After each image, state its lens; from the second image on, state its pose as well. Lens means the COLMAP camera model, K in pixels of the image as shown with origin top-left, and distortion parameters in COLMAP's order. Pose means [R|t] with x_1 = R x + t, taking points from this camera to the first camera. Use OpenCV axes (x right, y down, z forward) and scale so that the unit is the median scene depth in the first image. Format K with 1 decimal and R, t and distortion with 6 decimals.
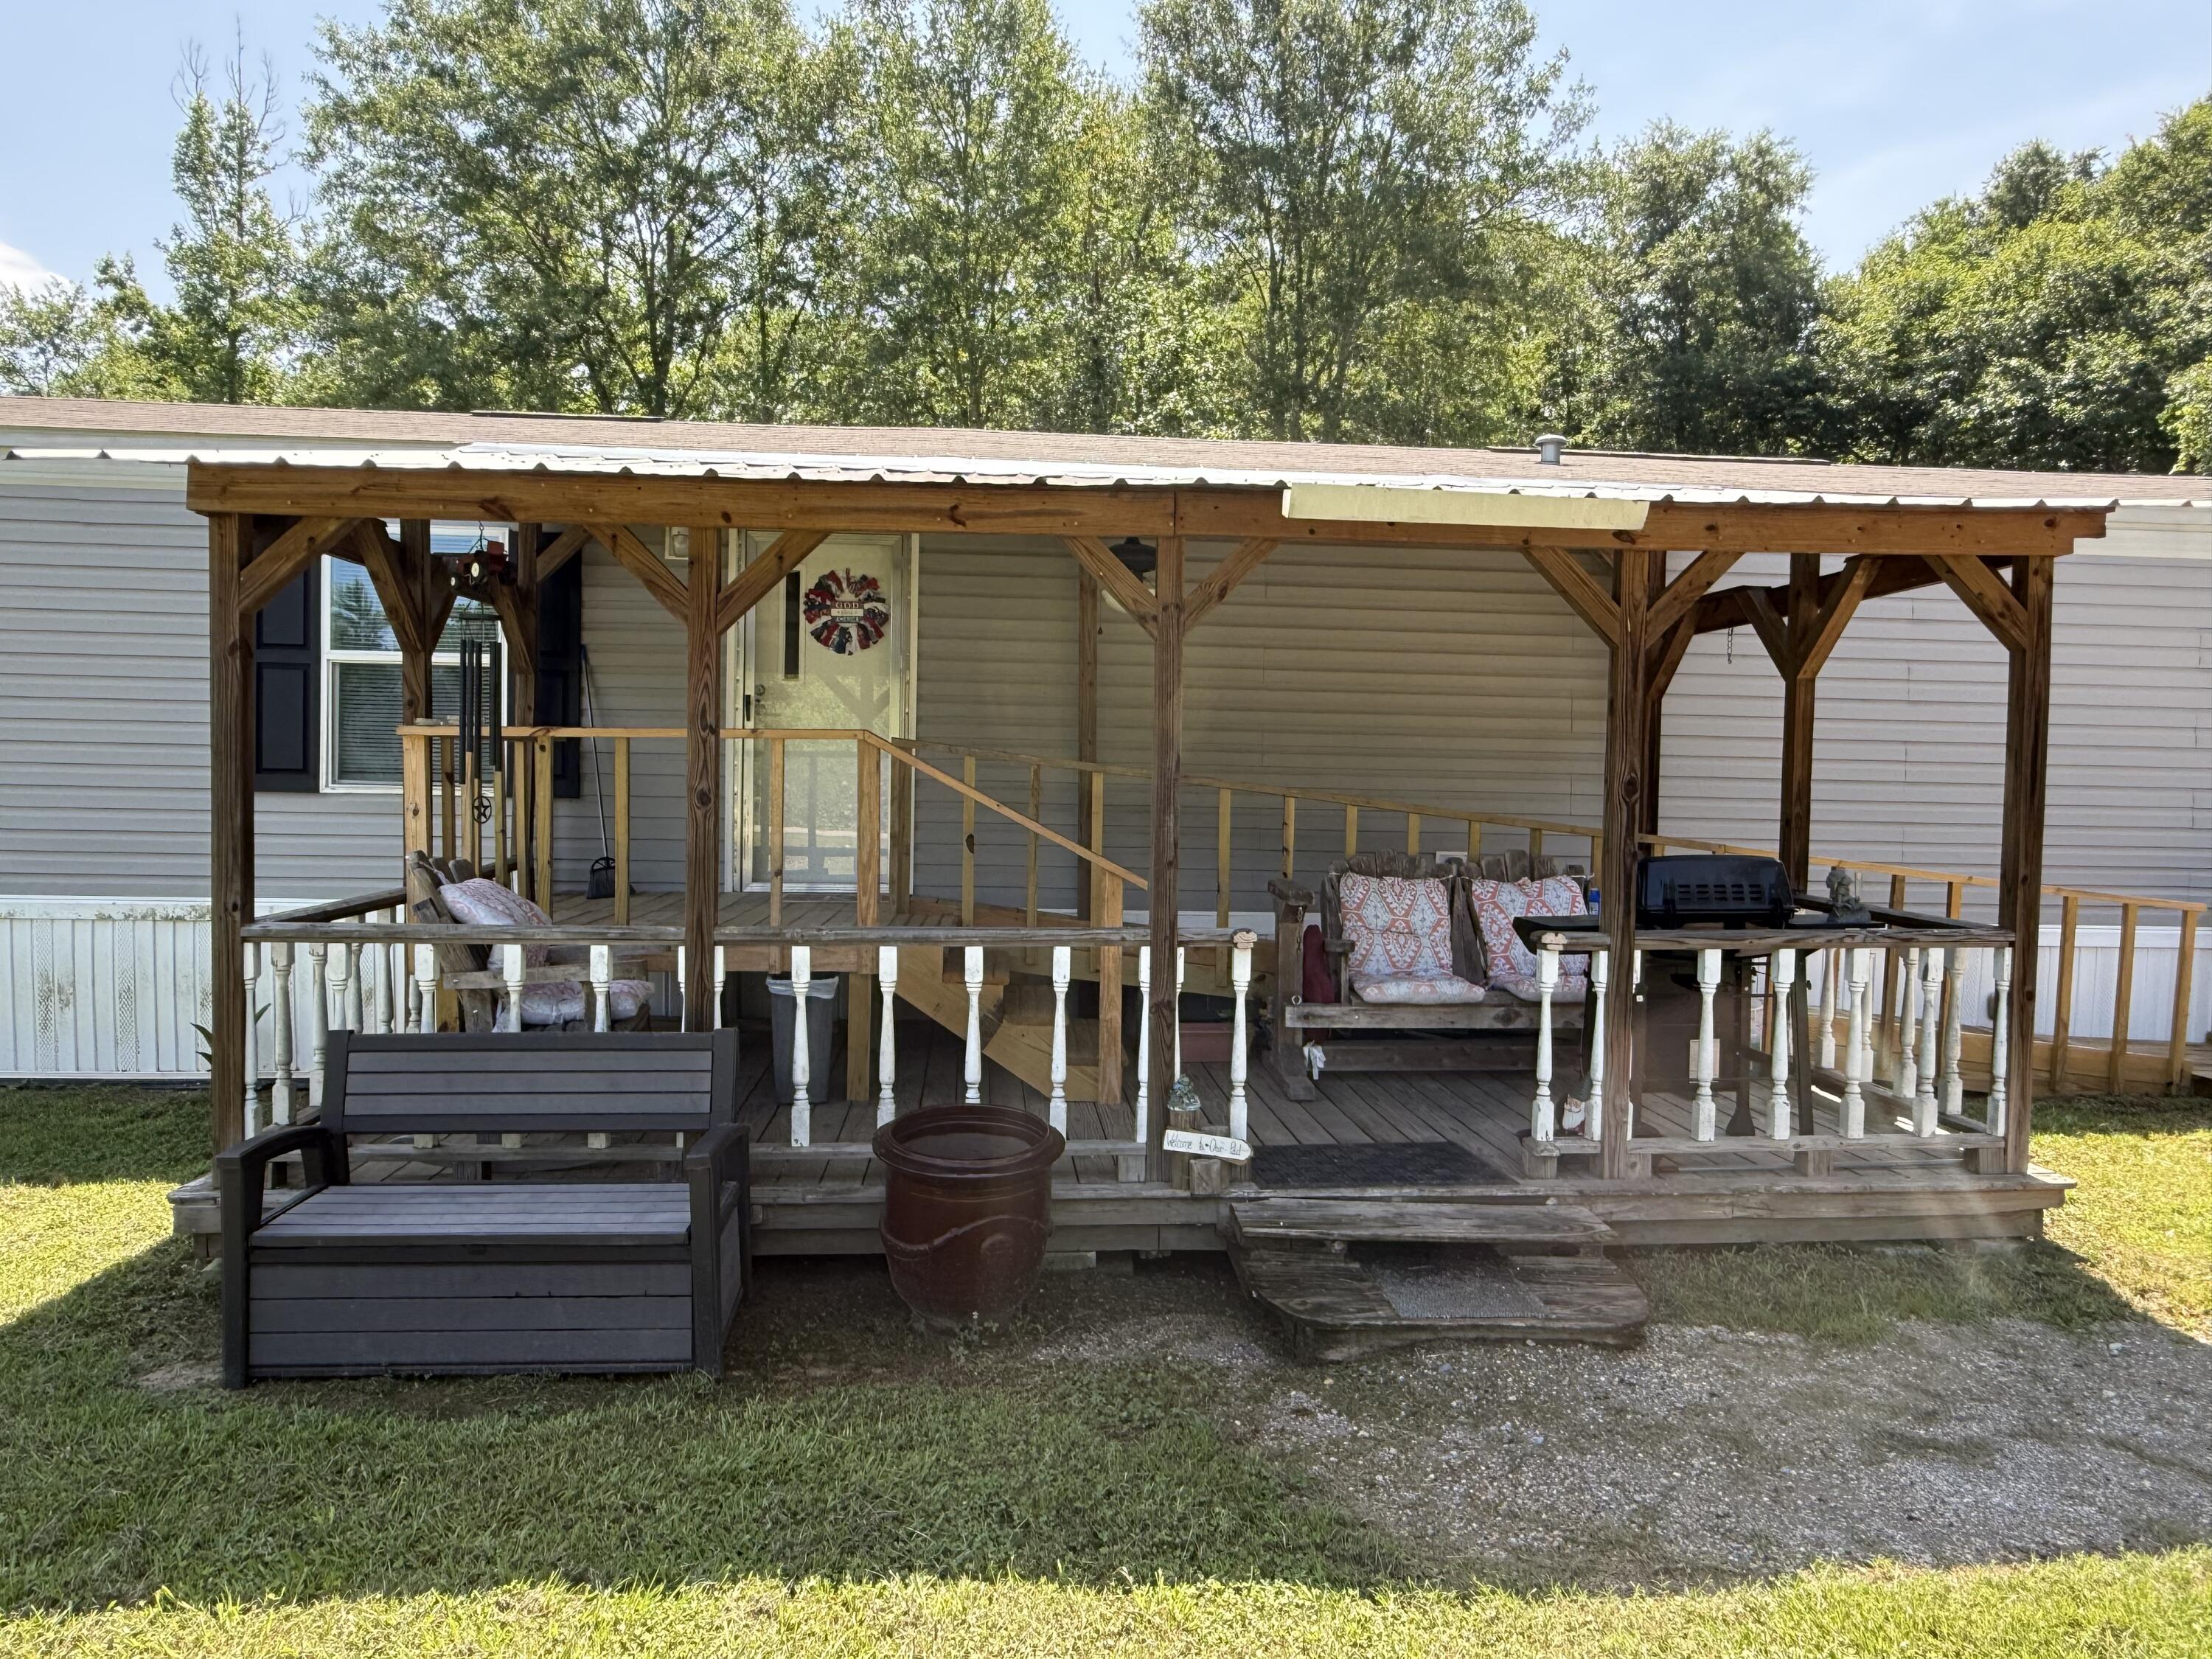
lens RADIAL K [[1434.7, 0, 1106.0], [0, 1434.7, 829.5], [0, 0, 1]] dist [-0.002534, -0.001012]
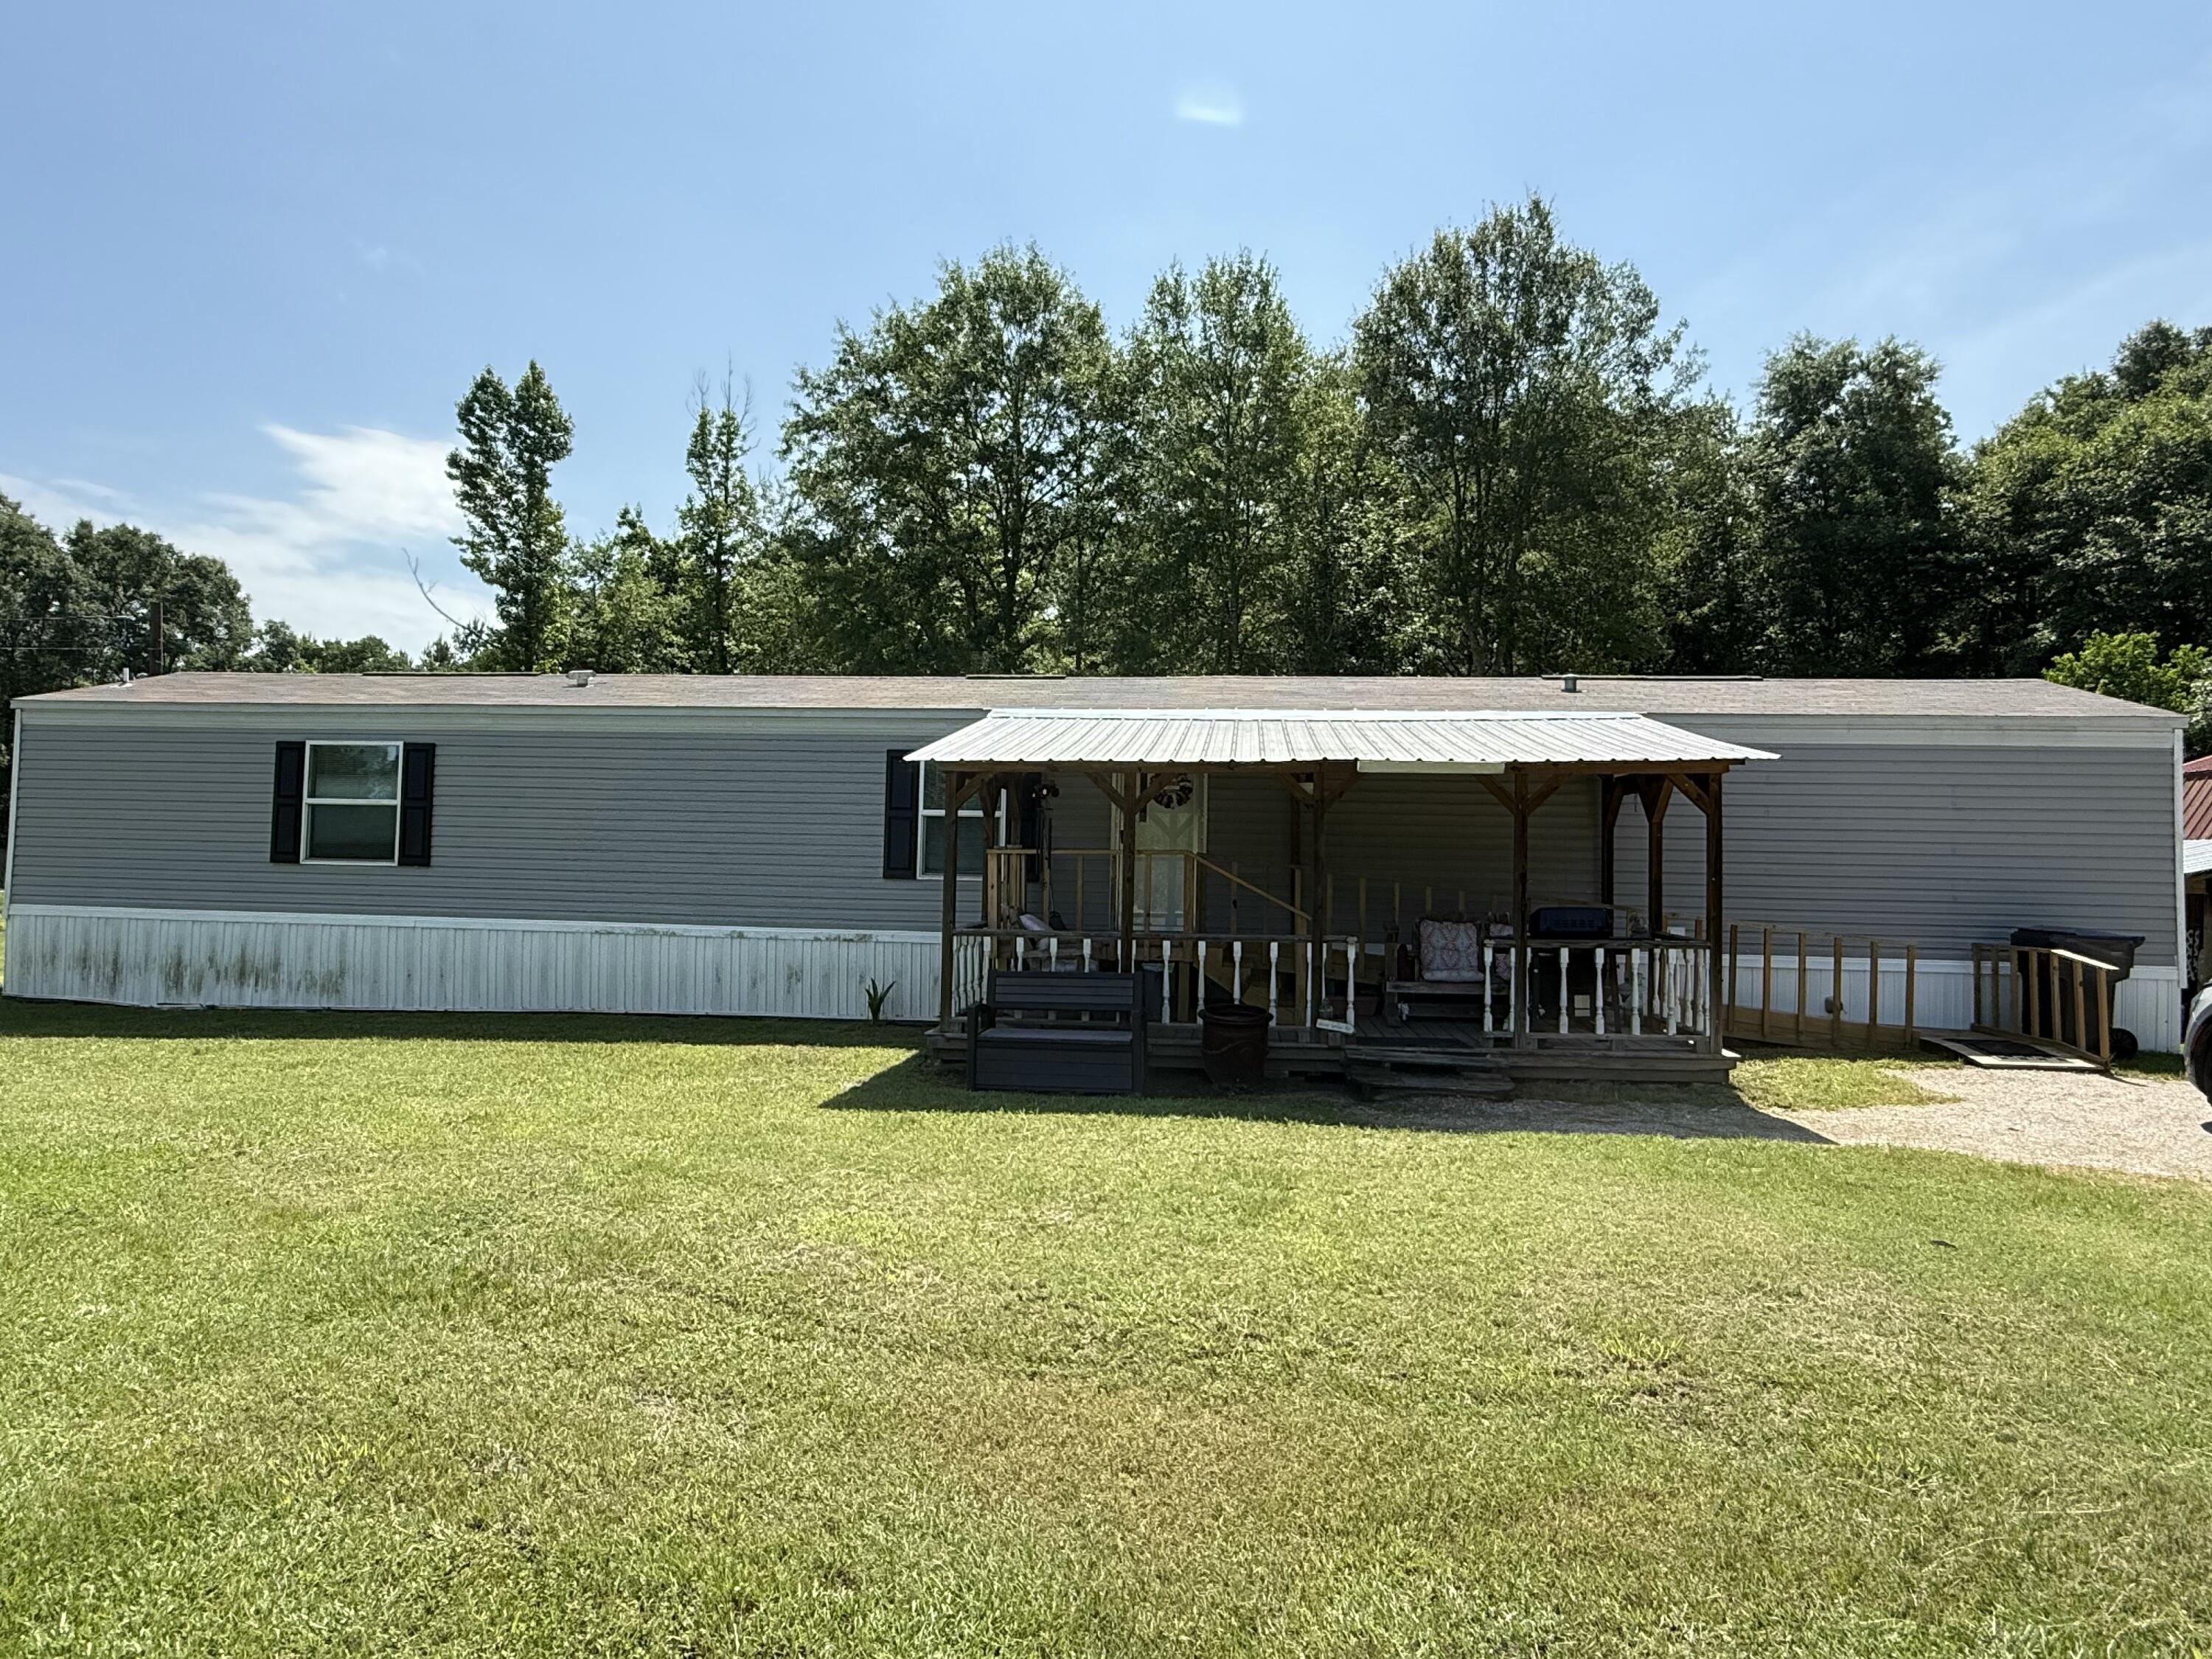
lens RADIAL K [[1198.7, 0, 1106.0], [0, 1198.7, 829.5], [0, 0, 1]] dist [0.002219, -0.000205]
pose [[0.980537, -0.006472, -0.196225, 0.010239], [-0.007646, 0.997440, -0.071104, 0.004415], [0.196183, 0.071221, 0.977977, -0.119263]]
